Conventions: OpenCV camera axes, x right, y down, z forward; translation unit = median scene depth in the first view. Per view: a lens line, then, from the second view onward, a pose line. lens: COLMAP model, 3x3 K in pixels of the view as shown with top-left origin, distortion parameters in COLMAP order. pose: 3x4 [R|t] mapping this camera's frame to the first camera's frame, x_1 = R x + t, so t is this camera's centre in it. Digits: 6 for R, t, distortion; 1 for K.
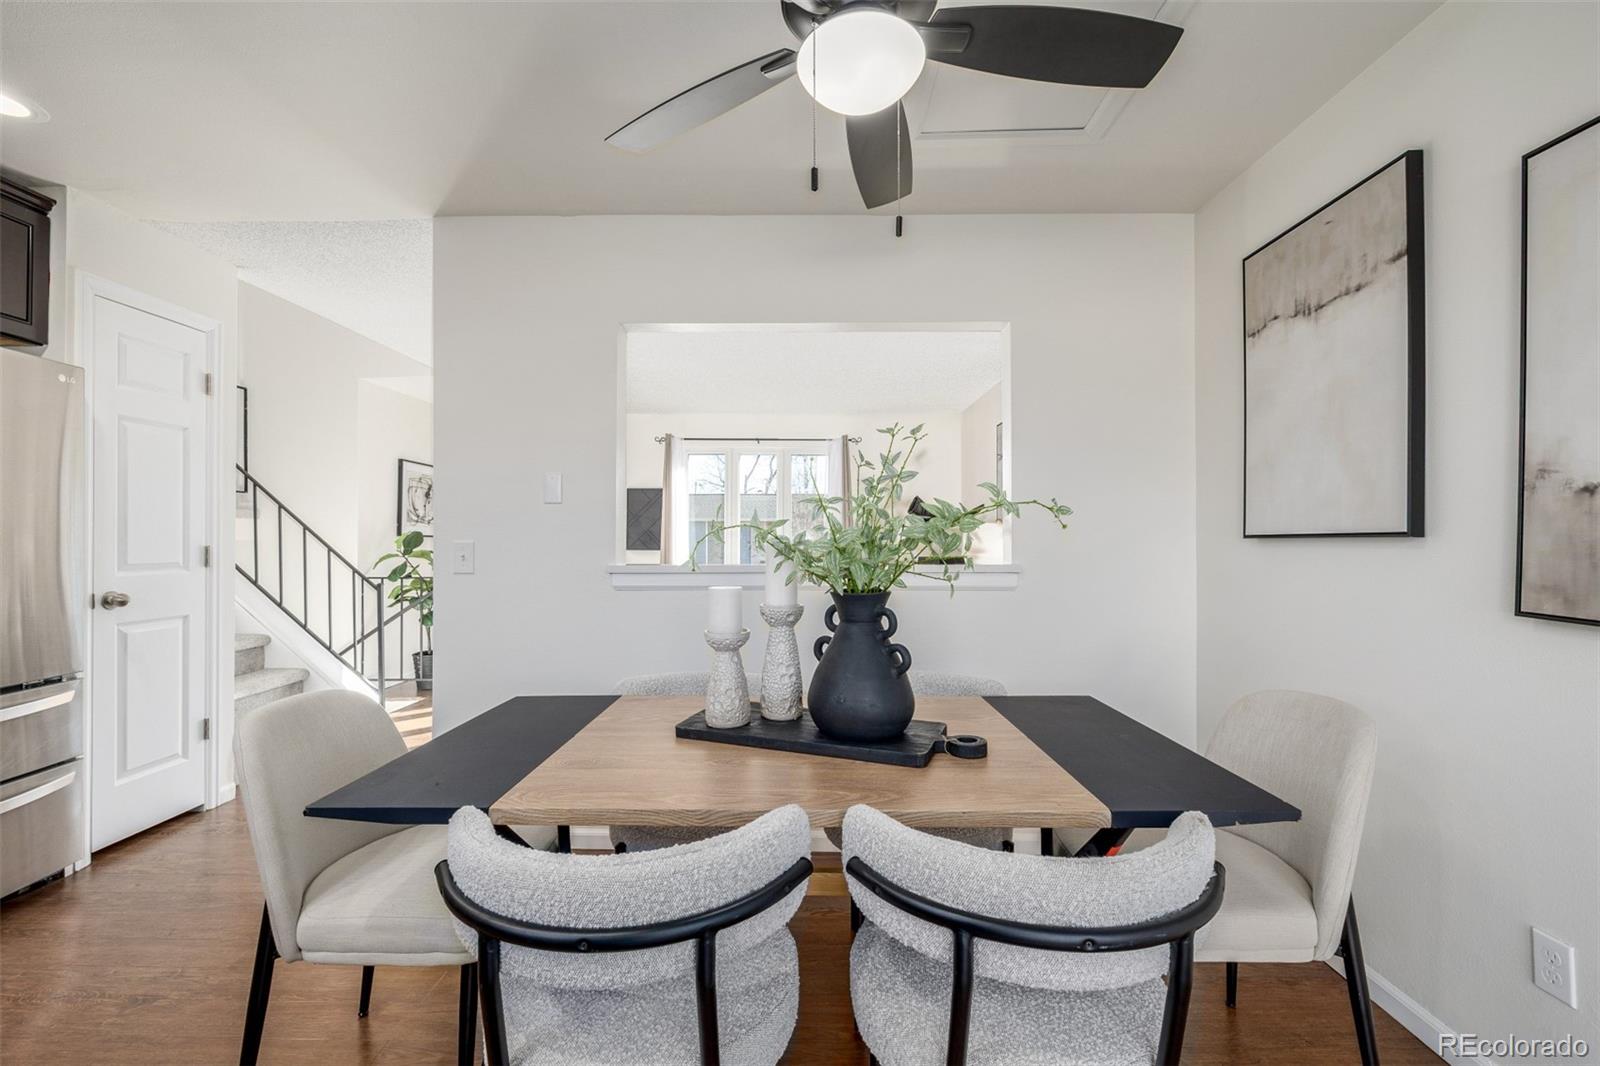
lens RADIAL K [[677.3, 0, 798.7], [0, 677.3, 535.9], [0, 0, 1]] dist [0.001426, 0.000438]
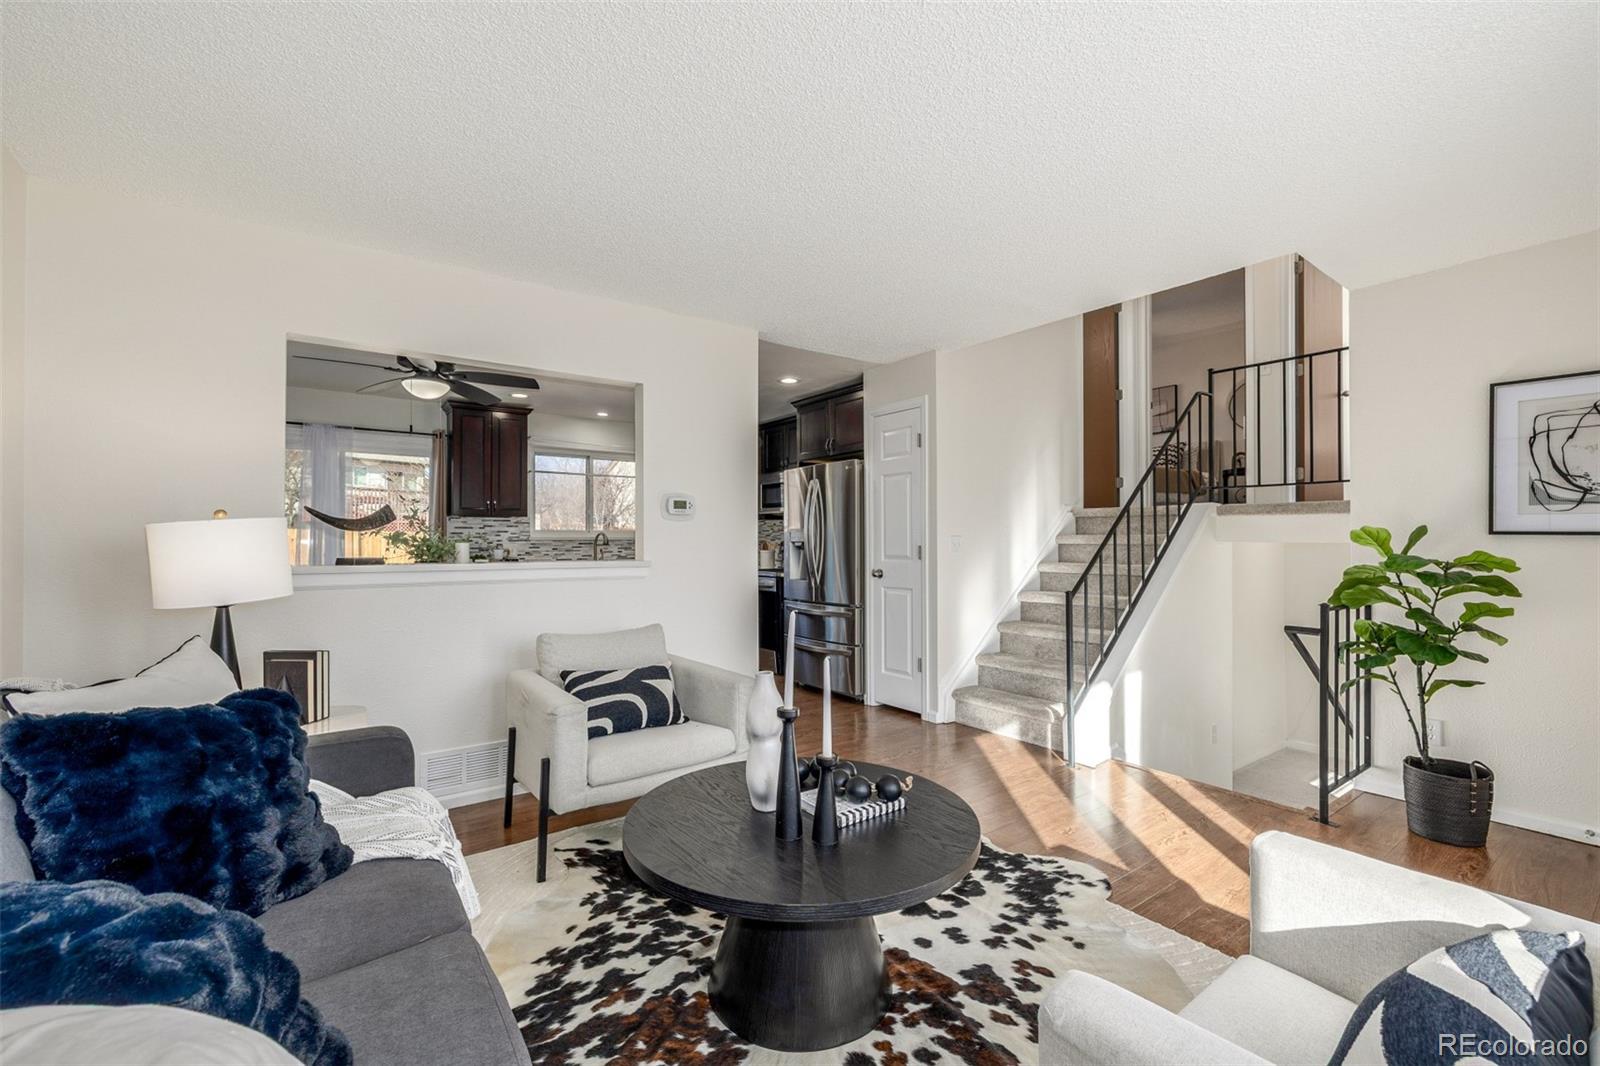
lens RADIAL K [[677.3, 0, 798.7], [0, 677.3, 542.2], [0, 0, 1]] dist [0.001426, 0.000438]
pose [[-0.798341, -0.002607, -0.602200, 0.408981], [0.002516, 0.999967, -0.007665, 0.024679], [0.602200, -0.007634, -0.798309, 3.062303]]
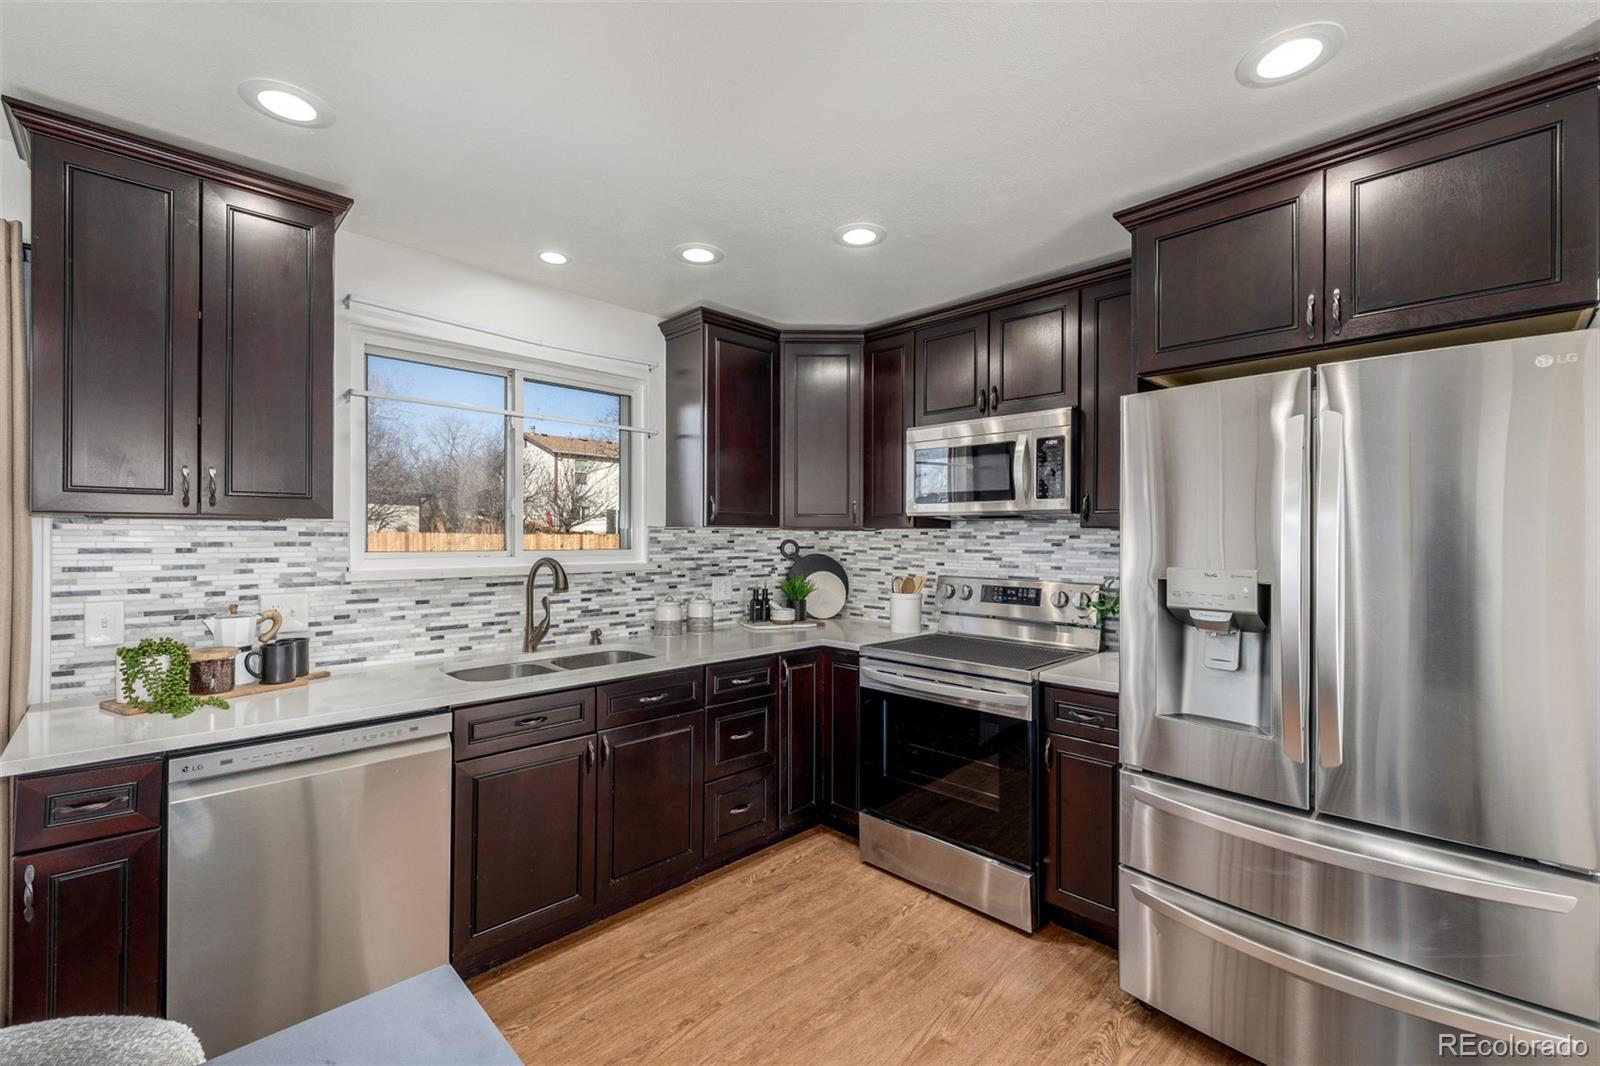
lens RADIAL K [[677.3, 0, 785.9], [0, 677.3, 535.4], [0, 0, 1]] dist [0.001426, 0.000438]
pose [[-0.710829, -0.001882, -0.703362, -0.225626], [0.002615, 0.999982, -0.005319, -0.084498], [0.703360, -0.005620, -0.710811, 1.082031]]
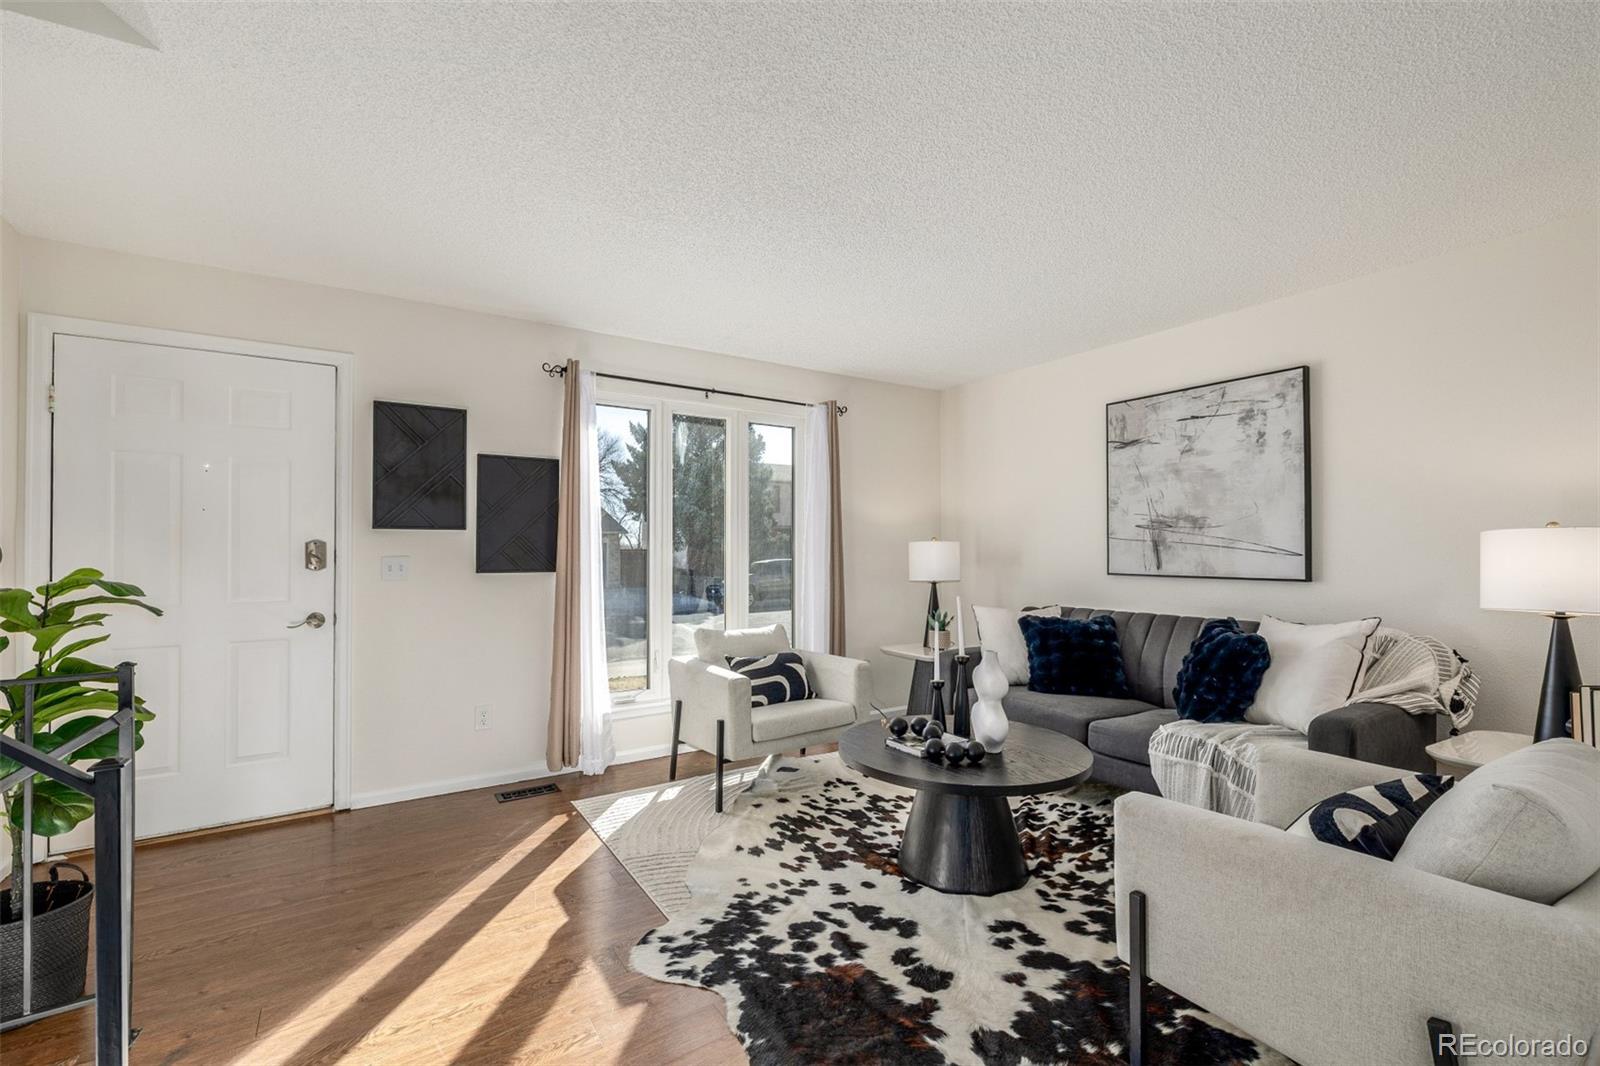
lens RADIAL K [[677.3, 0, 796.2], [0, 677.3, 544.0], [0, 0, 1]] dist [0.001426, 0.000438]
pose [[0.831311, 0.004200, 0.555792, -1.141763], [-0.003539, 0.999991, -0.002264, 0.002807], [-0.555797, -0.000085, 0.831318, 1.416238]]
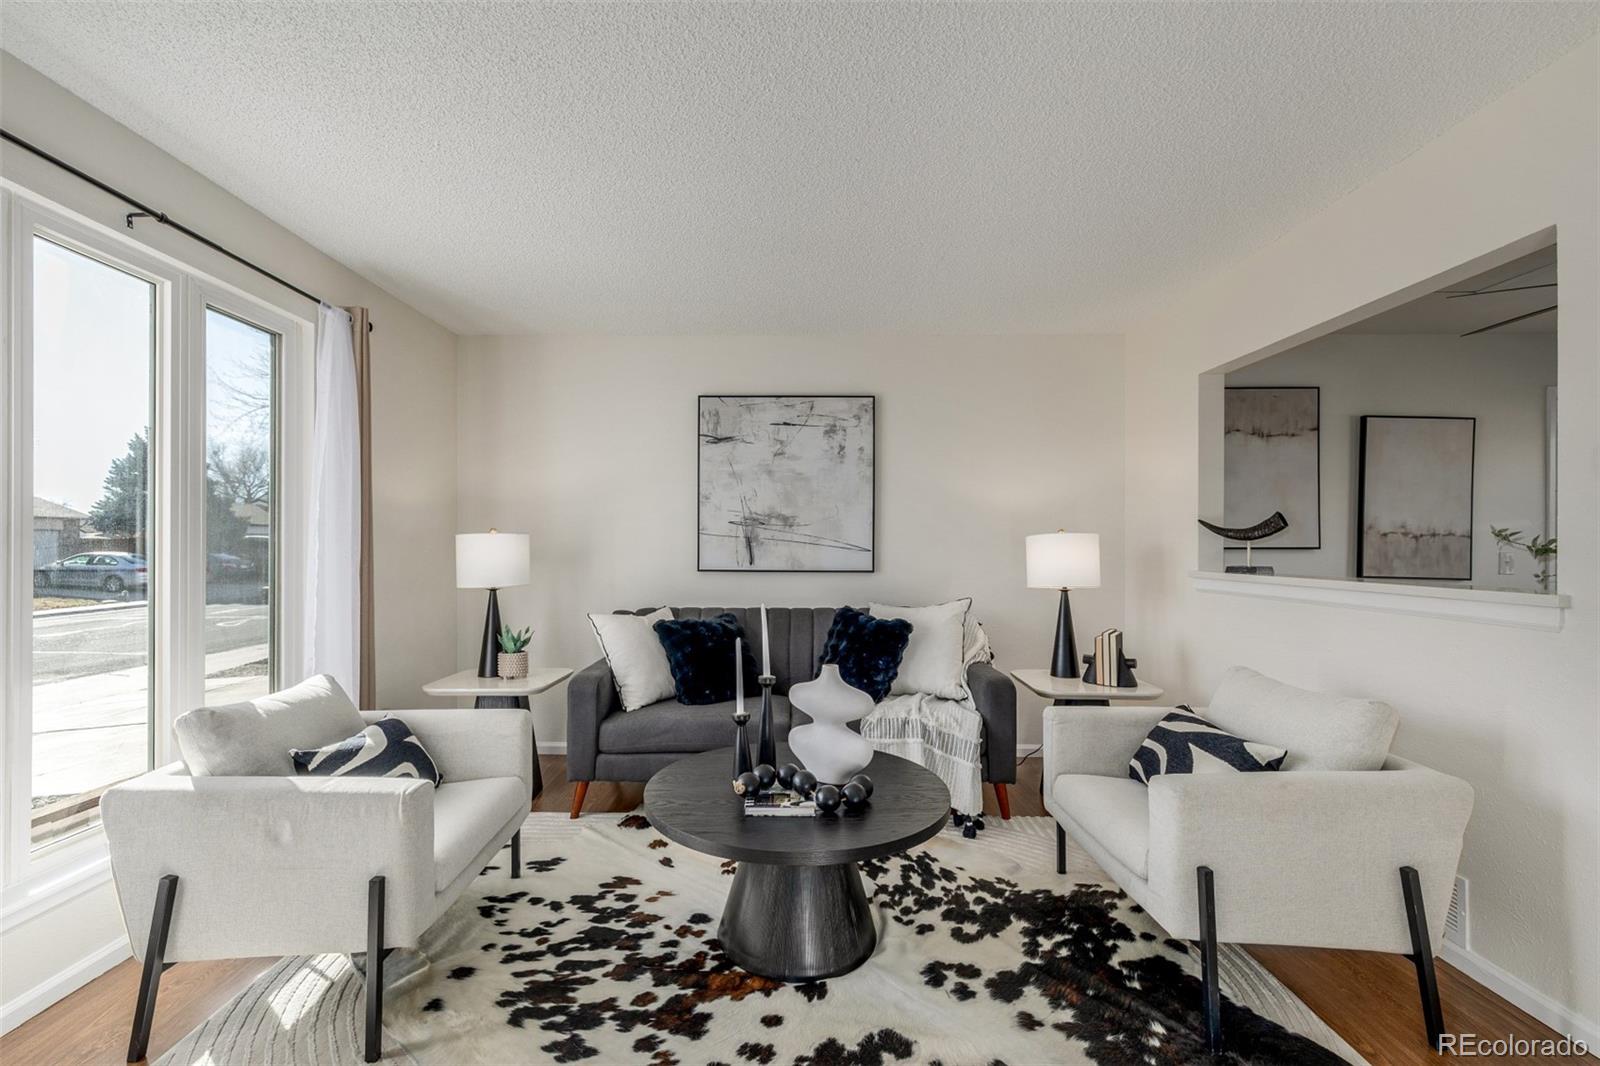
lens RADIAL K [[677.3, 0, 778.3], [0, 677.3, 547.9], [0, 0, 1]] dist [0.001426, 0.000438]
pose [[0.000558, -0.002554, 0.999997, -1.212600], [-0.011572, 0.999930, 0.002561, 0.010843], [-0.999933, -0.011573, 0.000528, 2.360039]]
